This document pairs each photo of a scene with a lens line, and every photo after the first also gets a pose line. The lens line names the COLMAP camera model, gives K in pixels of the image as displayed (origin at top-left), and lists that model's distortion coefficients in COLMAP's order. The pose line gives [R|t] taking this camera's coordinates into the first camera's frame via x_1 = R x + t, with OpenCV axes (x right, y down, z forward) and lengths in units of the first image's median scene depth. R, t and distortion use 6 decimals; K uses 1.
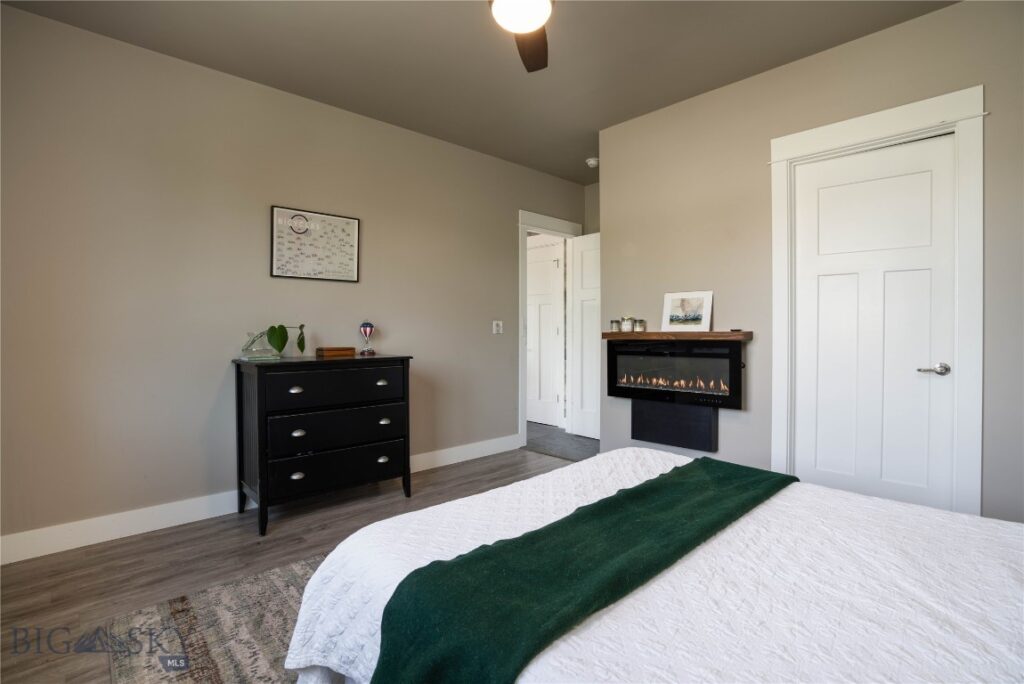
lens RADIAL K [[496.9, 0, 511.3], [0, 496.9, 338.5], [0, 0, 1]] dist [-0.033289, 0.000427]
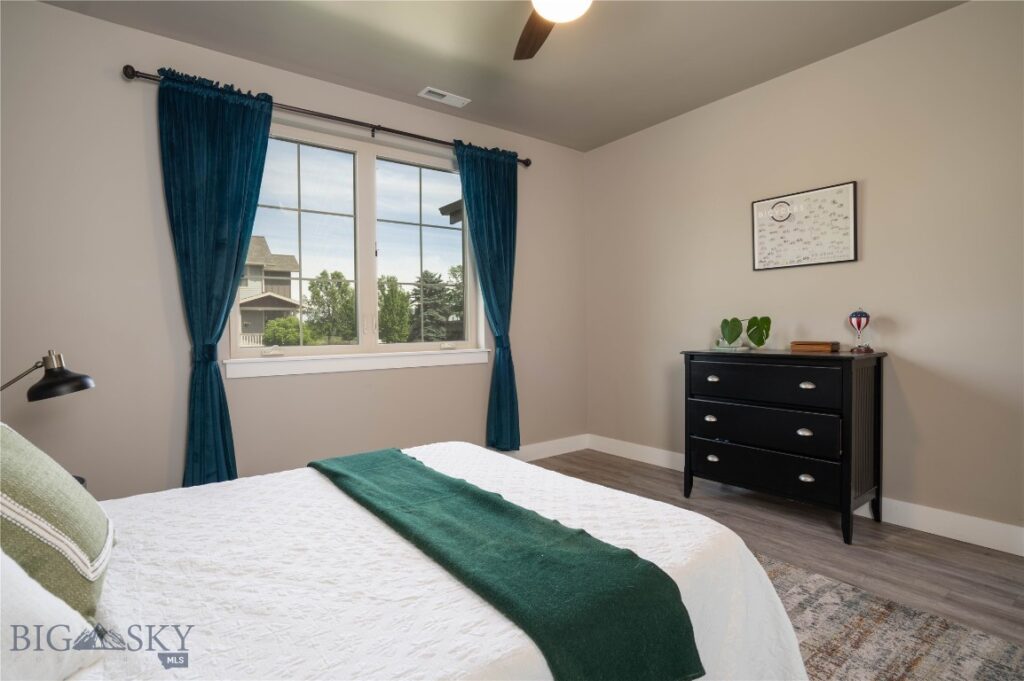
lens RADIAL K [[516.1, 0, 510.4], [0, 516.1, 336.1], [0, 0, 1]] dist [-0.019532, 0.000715]
pose [[-0.118827, 0.025246, -0.992594, 0.632780], [-0.002304, 0.999667, 0.025701, -0.014100], [0.992912, 0.005341, -0.118730, 0.600089]]
